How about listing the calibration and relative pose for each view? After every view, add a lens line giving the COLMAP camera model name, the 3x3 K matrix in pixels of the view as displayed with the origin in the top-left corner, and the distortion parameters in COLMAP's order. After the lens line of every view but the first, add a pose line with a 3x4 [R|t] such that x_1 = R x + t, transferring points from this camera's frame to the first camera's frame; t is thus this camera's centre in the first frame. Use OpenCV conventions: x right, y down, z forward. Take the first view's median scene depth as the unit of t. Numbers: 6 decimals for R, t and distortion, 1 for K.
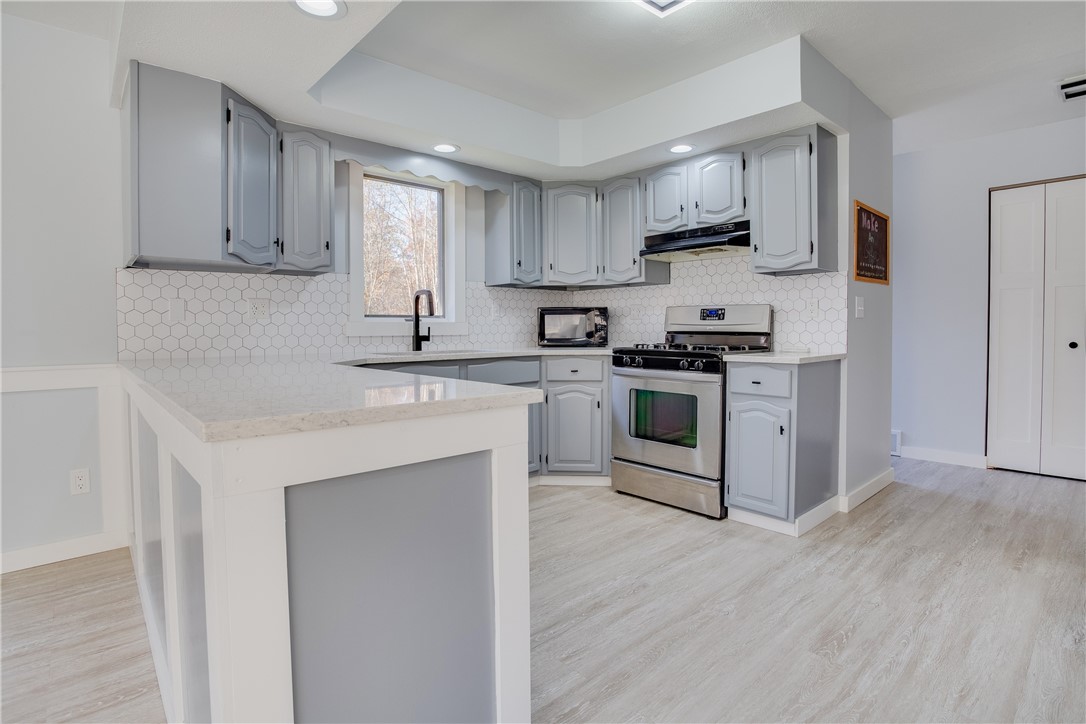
lens RADIAL K [[555.1, 0, 546.8], [0, 555.1, 341.0], [0, 0, 1]] dist [-0.058707, 0.019681]
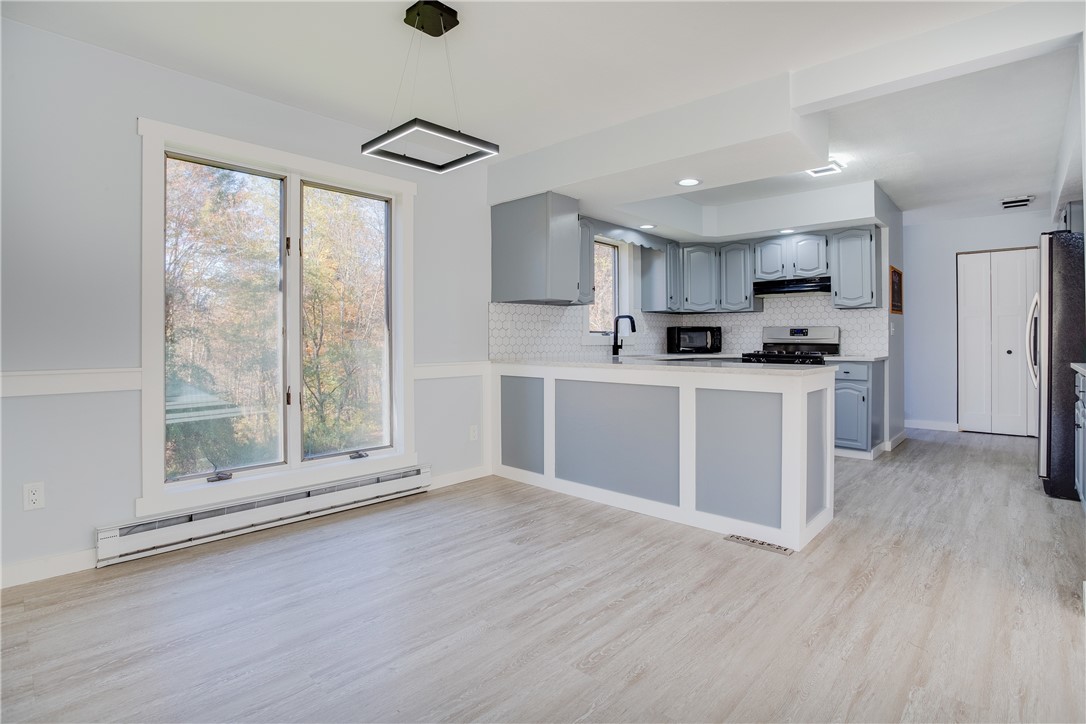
lens RADIAL K [[544.8, 0, 549.9], [0, 544.8, 332.9], [0, 0, 1]] dist [-0.054345, 0.019385]
pose [[0.995887, 0.006581, 0.090365, -0.556764], [-0.003367, 0.999358, -0.035676, 0.011458], [-0.090542, 0.035225, 0.995270, -0.480826]]
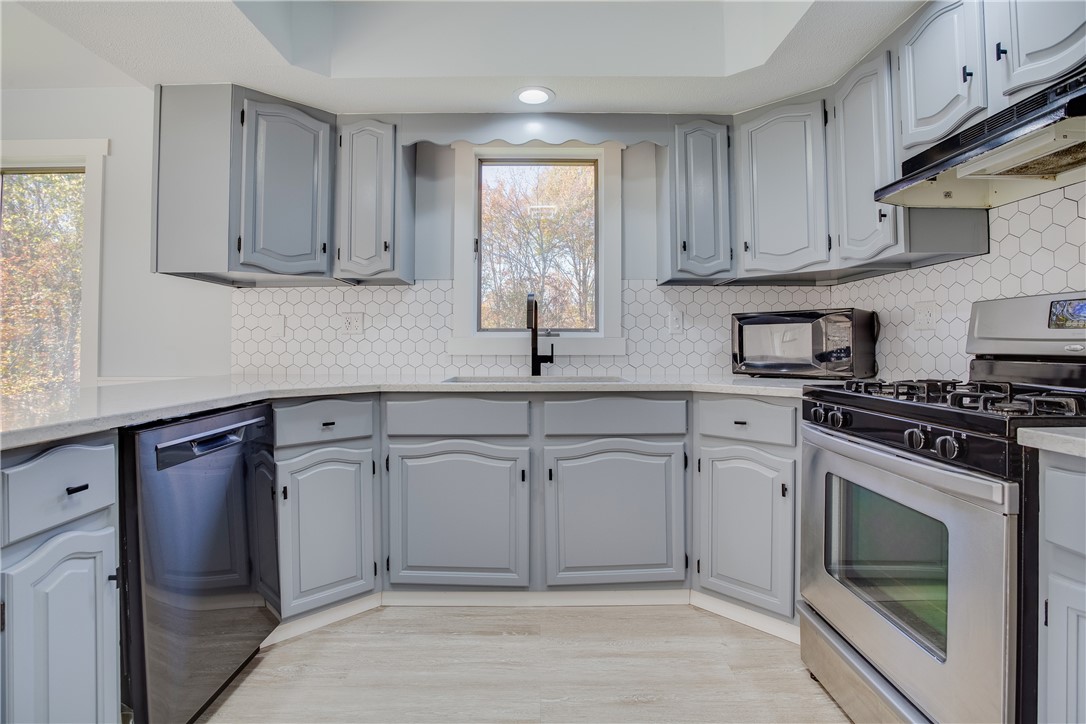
lens RADIAL K [[536.6, 0, 528.5], [0, 536.6, 334.2], [0, 0, 1]] dist [-0.066065, 0.026117]
pose [[0.736877, -0.010626, -0.675944, 0.256424], [-0.018614, 0.999178, -0.035999, -0.012047], [0.675771, 0.039109, 0.736073, 0.458233]]
